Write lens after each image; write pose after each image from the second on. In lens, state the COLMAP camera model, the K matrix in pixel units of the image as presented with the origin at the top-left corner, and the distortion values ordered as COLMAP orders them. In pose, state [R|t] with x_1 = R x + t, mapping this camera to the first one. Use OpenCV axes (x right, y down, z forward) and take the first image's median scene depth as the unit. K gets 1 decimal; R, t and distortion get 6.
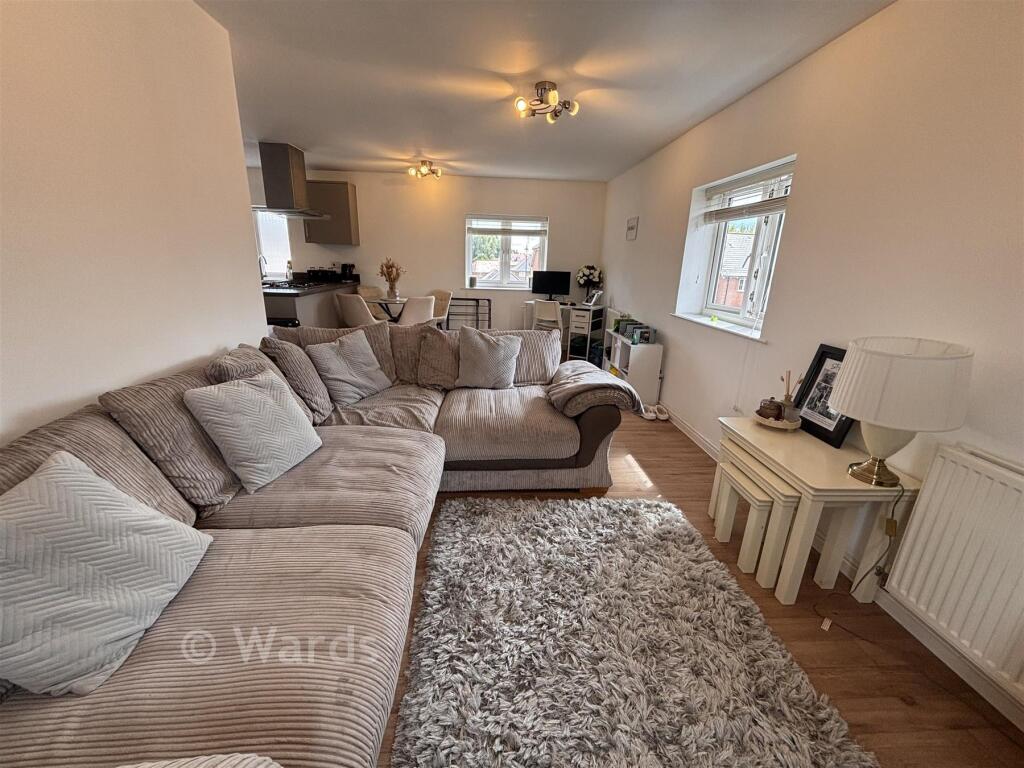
lens RADIAL K [[409.9, 0, 512.0], [0, 409.9, 384.0], [0, 0, 1]] dist [0.000852, 0.000034]
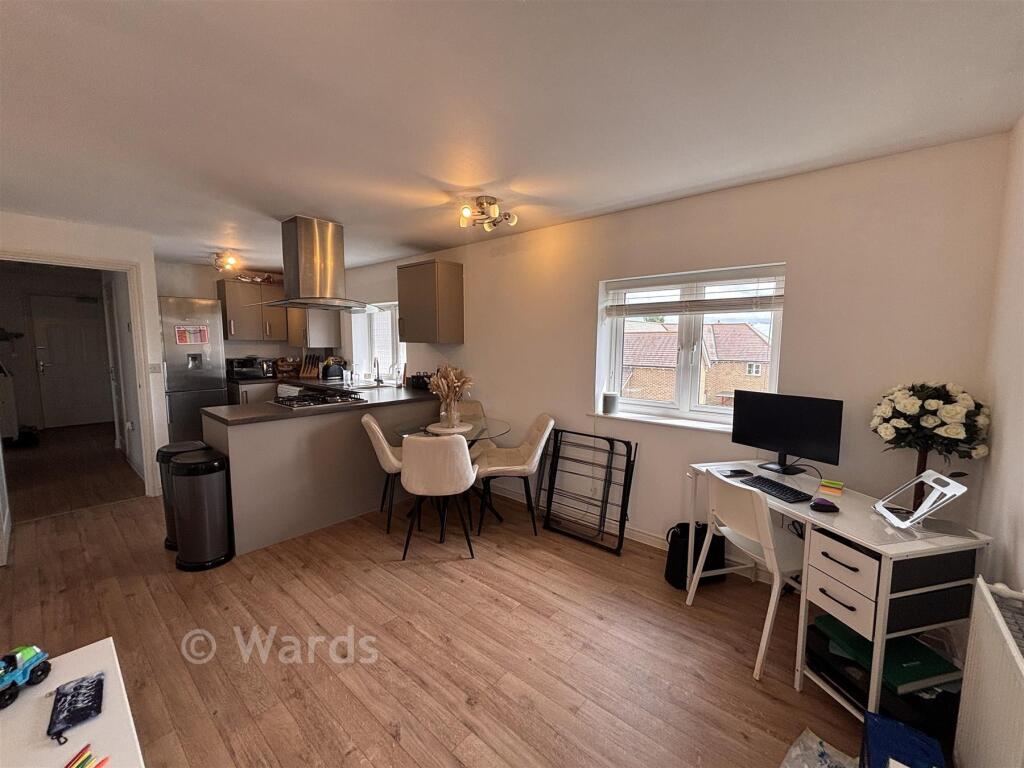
lens RADIAL K [[409.9, 0, 512.0], [0, 409.9, 384.0], [0, 0, 1]] dist [0.000852, 0.000034]
pose [[0.715730, 0.041846, -0.697123, 0.178110], [-0.186334, 0.973460, -0.132874, -0.185945], [0.673061, 0.225000, 0.704531, 0.558787]]
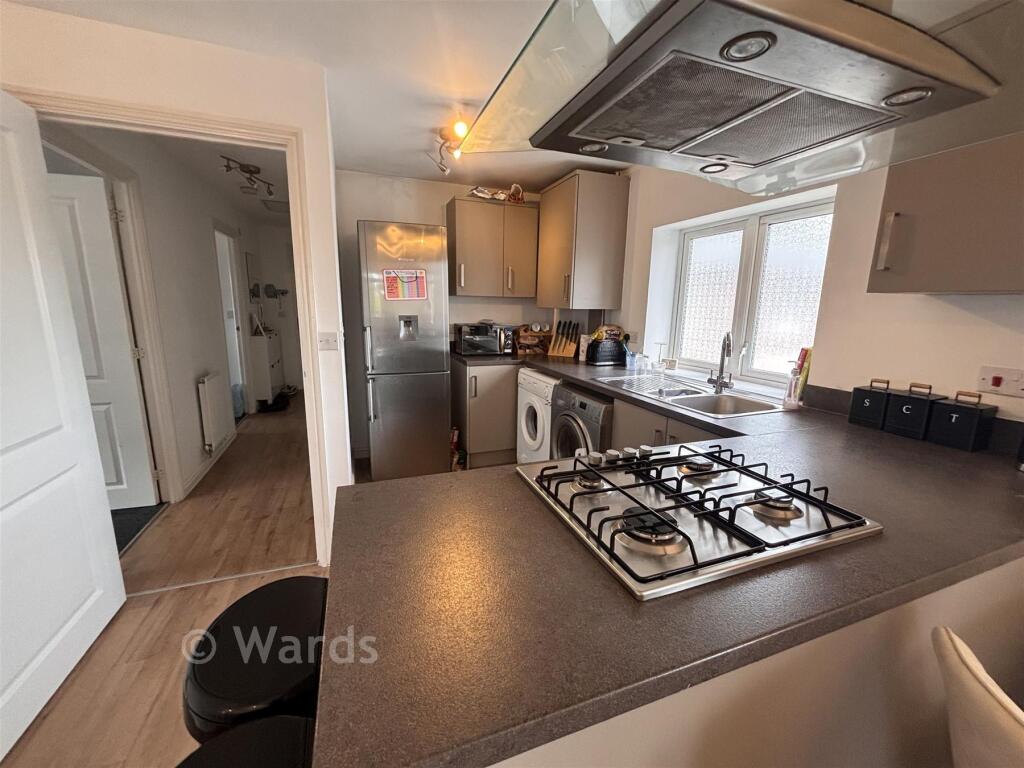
lens RADIAL K [[409.9, 0, 512.0], [0, 409.9, 384.0], [0, 0, 1]] dist [0.000852, 0.000034]
pose [[0.288021, 0.151012, -0.945642, -0.282746], [-0.285261, 0.956188, 0.065812, -0.221800], [0.914150, 0.250799, 0.318480, 0.664913]]
